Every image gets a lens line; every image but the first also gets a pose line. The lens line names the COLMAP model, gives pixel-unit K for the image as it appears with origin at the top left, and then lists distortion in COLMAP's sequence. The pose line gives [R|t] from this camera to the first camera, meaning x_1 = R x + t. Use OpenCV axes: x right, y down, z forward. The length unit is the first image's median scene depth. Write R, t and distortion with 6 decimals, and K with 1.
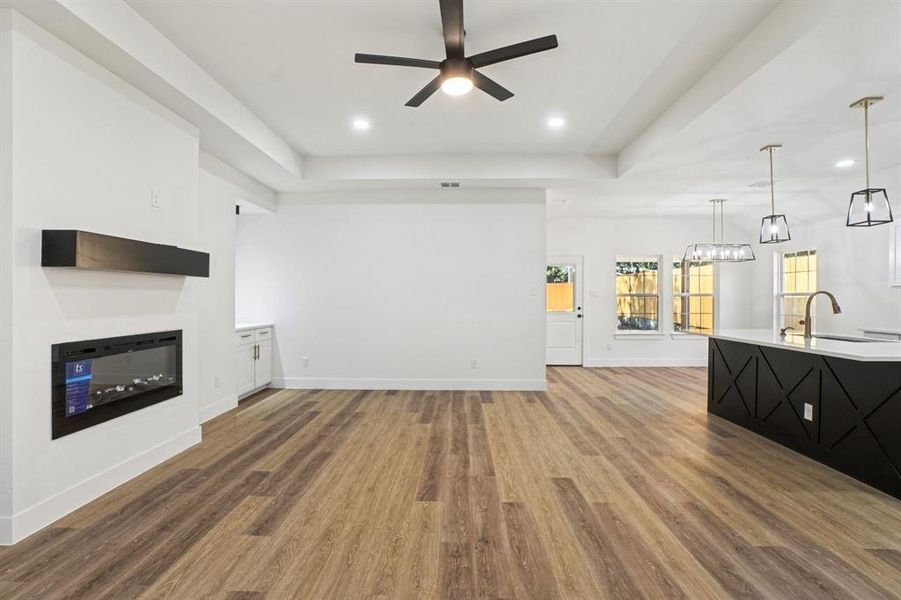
lens RADIAL K [[427.4, 0, 447.5], [0, 427.4, 299.3], [0, 0, 1]] dist [-0.065205, 0.026393]
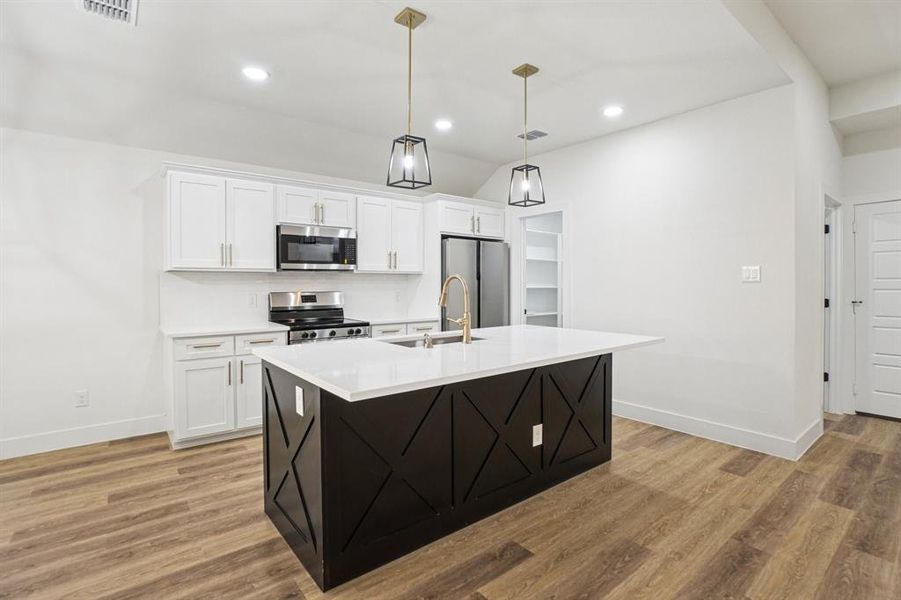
lens RADIAL K [[429.4, 0, 438.4], [0, 429.4, 290.0], [0, 0, 1]] dist [-0.055067, 0.020840]
pose [[-0.636325, -0.012736, 0.771316, 0.368814], [0.002171, 0.999830, 0.018300, -0.009562], [-0.771418, 0.013319, -0.636190, 1.551367]]
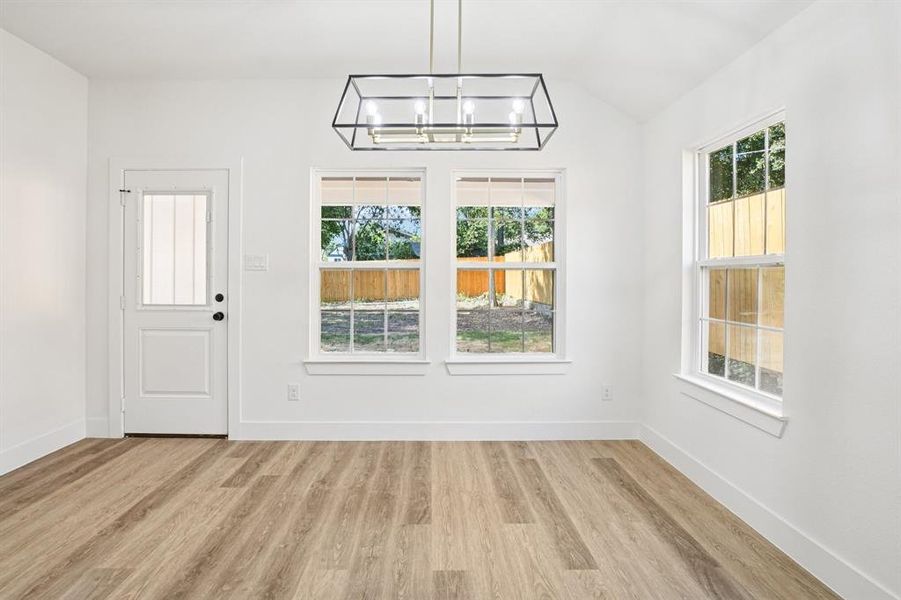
lens RADIAL K [[473.2, 0, 434.0], [0, 473.2, 275.5], [0, 0, 1]] dist [-0.022059, 0.001160]
pose [[0.999173, 0.004646, 0.040399, 1.136626], [-0.004320, 0.999957, -0.008158, 0.006035], [-0.040435, 0.007976, 0.999150, 1.219541]]
